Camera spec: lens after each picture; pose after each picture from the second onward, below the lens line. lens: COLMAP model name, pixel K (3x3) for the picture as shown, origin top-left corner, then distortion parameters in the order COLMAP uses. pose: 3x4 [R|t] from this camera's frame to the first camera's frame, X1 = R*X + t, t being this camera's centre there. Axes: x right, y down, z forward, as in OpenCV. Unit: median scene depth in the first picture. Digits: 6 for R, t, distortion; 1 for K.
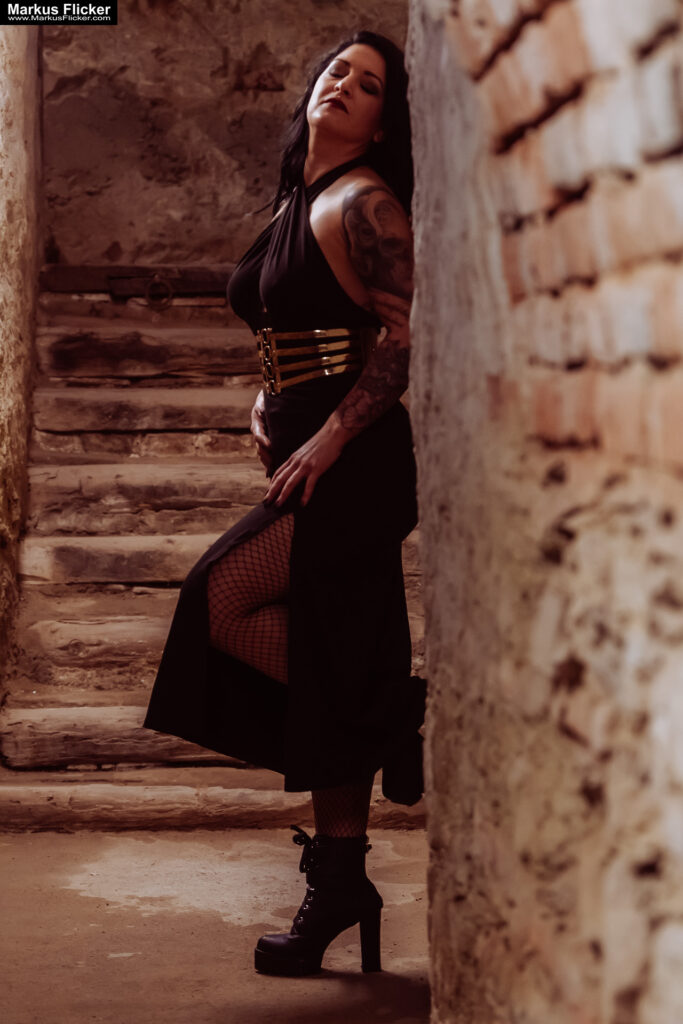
lens RADIAL K [[3489.9, 0, 341.5], [0, 3489.9, 512.0], [0, 0, 1]] dist [0.051904, 0.185336]
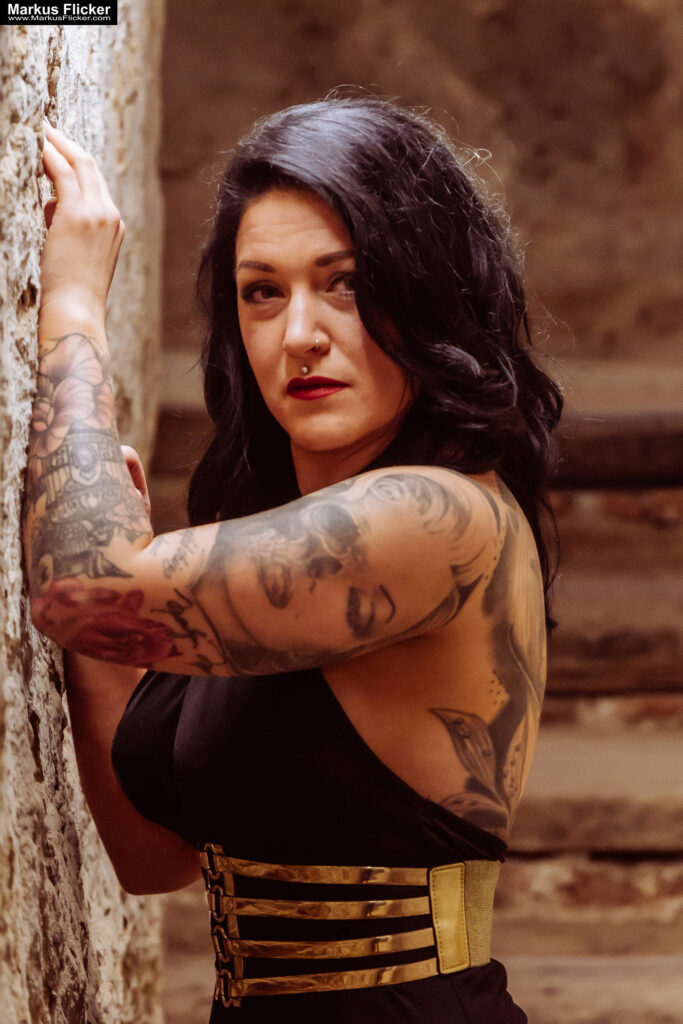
lens RADIAL K [[5843.0, 0, 341.4], [0, 5843.0, 590.2], [0, 0, 1]] dist [-0.081676, 0.818175]
pose [[0.999407, 0.015370, 0.030804, -0.093674], [-0.016439, 0.999260, 0.034760, -0.084817], [-0.030247, -0.035246, 0.998921, 0.344165]]
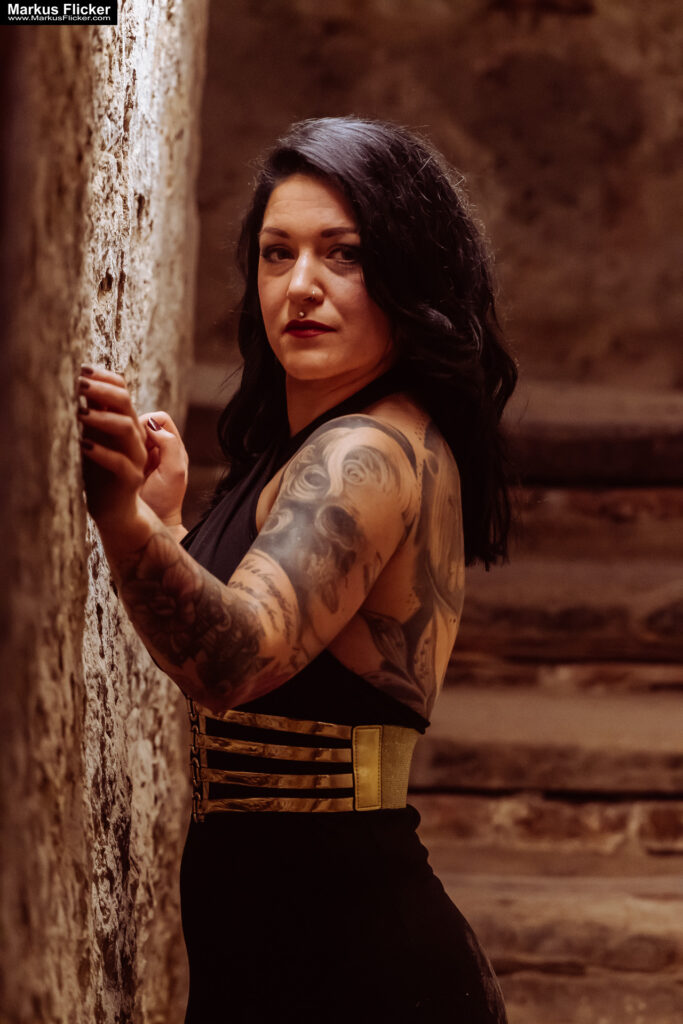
lens RADIAL K [[6218.0, 0, 341.5], [0, 6218.0, 512.0], [0, 0, 1]] dist [0.023155, -4.298278]
pose [[0.998450, 0.046820, 0.030097, -0.098564], [-0.047128, 0.998843, 0.009592, -0.075119], [-0.029613, -0.010995, 0.999501, 0.160693]]
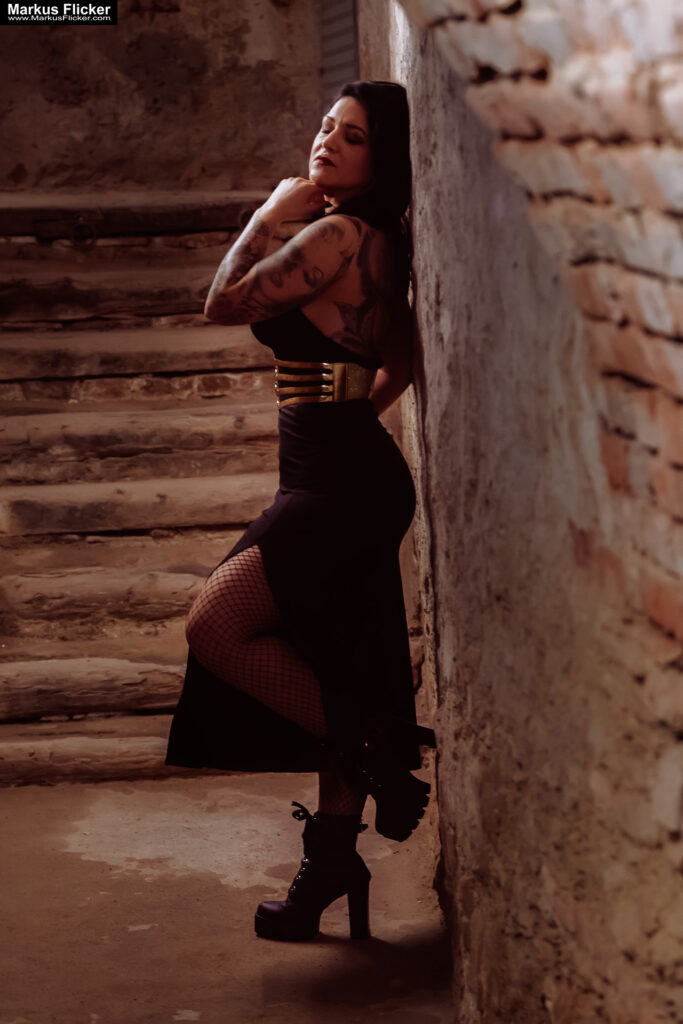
lens RADIAL K [[3575.7, 0, 341.5], [0, 3575.7, 512.0], [0, 0, 1]] dist [0.022776, 1.049061]
pose [[0.997623, -0.030303, 0.061890, -0.050592], [0.025979, 0.997242, 0.069520, -0.060197], [-0.063826, -0.067747, 0.995659, -0.080051]]
